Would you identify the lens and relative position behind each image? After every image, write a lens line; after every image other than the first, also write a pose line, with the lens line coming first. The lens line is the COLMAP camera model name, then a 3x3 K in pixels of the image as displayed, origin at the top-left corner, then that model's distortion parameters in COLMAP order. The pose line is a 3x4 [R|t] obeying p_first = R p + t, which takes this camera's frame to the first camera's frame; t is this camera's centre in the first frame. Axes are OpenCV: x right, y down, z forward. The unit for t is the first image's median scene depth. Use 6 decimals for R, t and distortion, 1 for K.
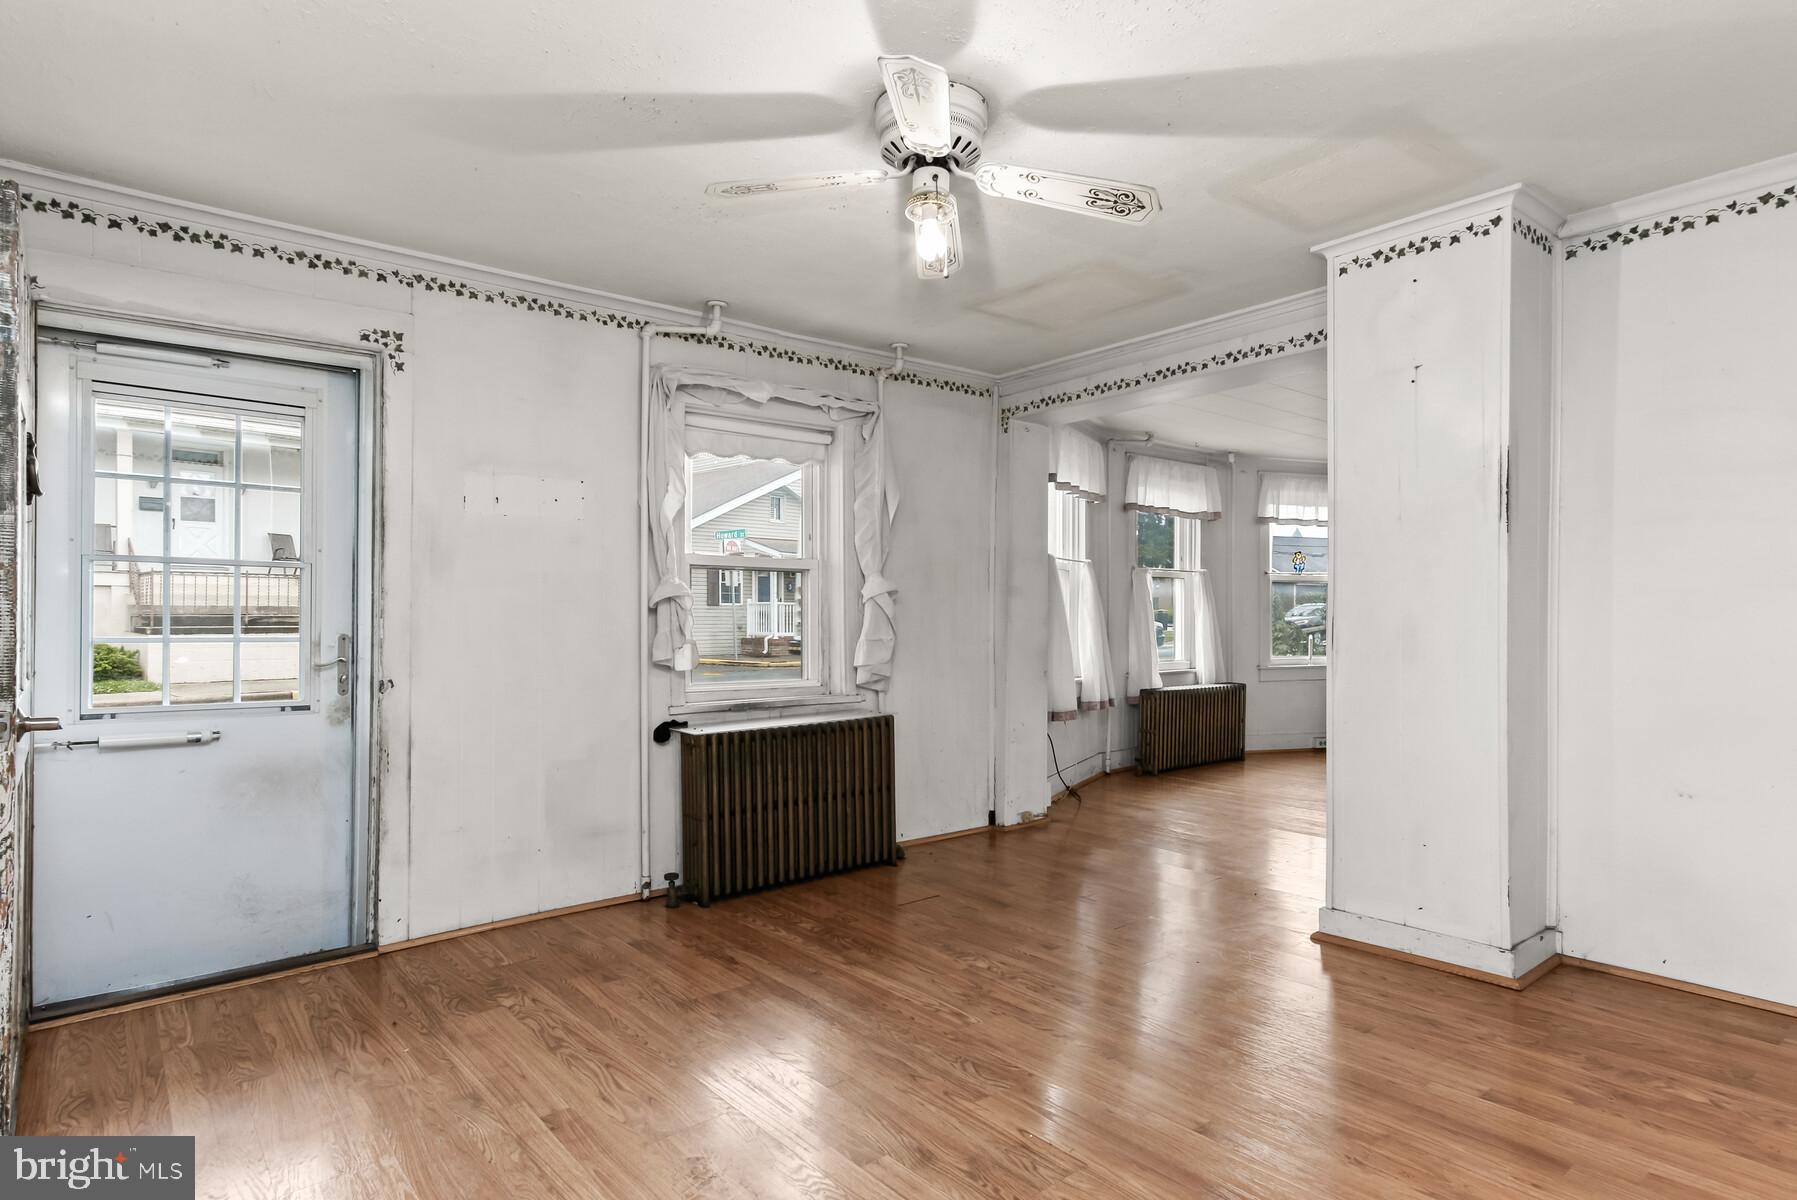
lens RADIAL K [[986.6, 0, 898.5], [0, 986.6, 600.0], [0, 0, 1]] dist [0.018424, -0.001173]
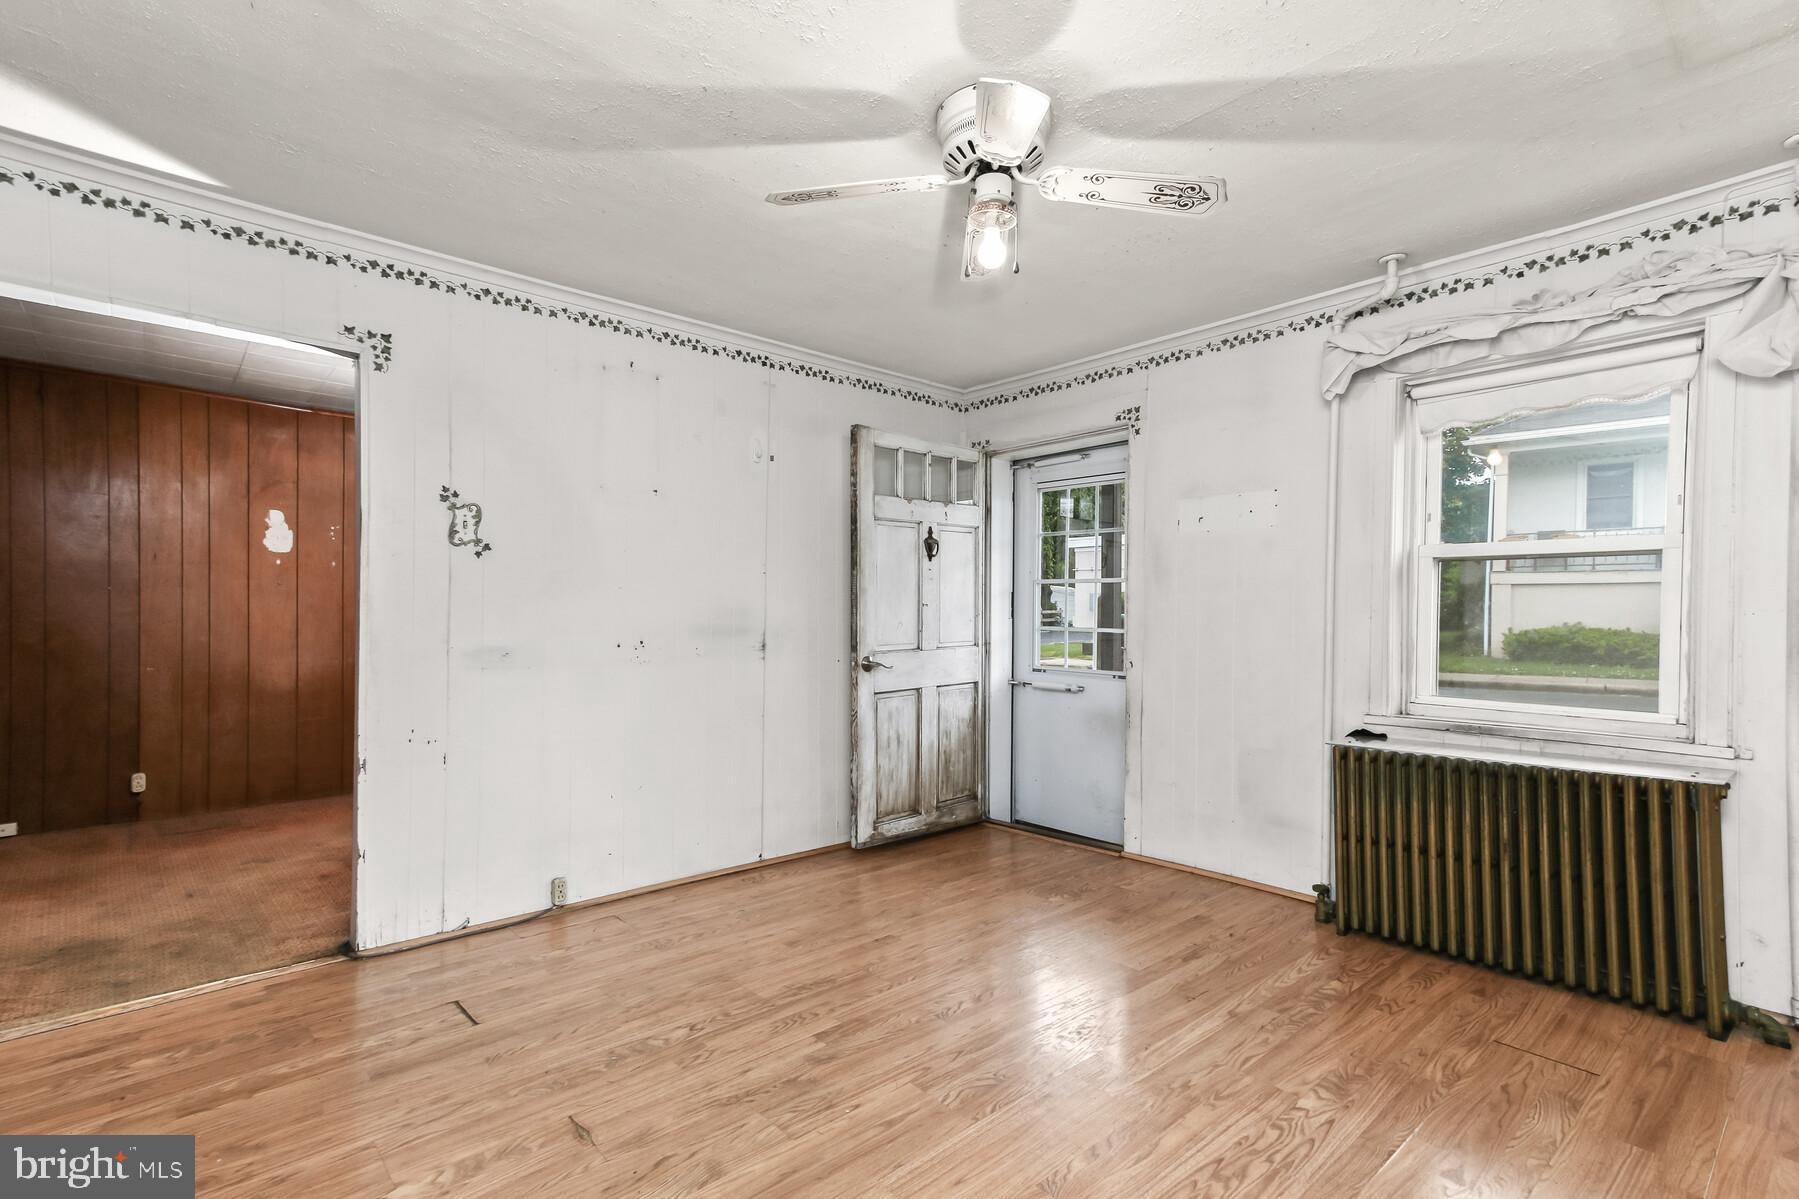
lens RADIAL K [[840.8, 0, 906.6], [0, 840.8, 605.6], [0, 0, 1]] dist [0.038564, 0.000502]
pose [[0.056489, -0.004591, -0.998393, 0.650115], [0.015157, 0.999878, -0.003740, 0.002646], [0.998288, -0.014922, 0.056552, 0.631439]]
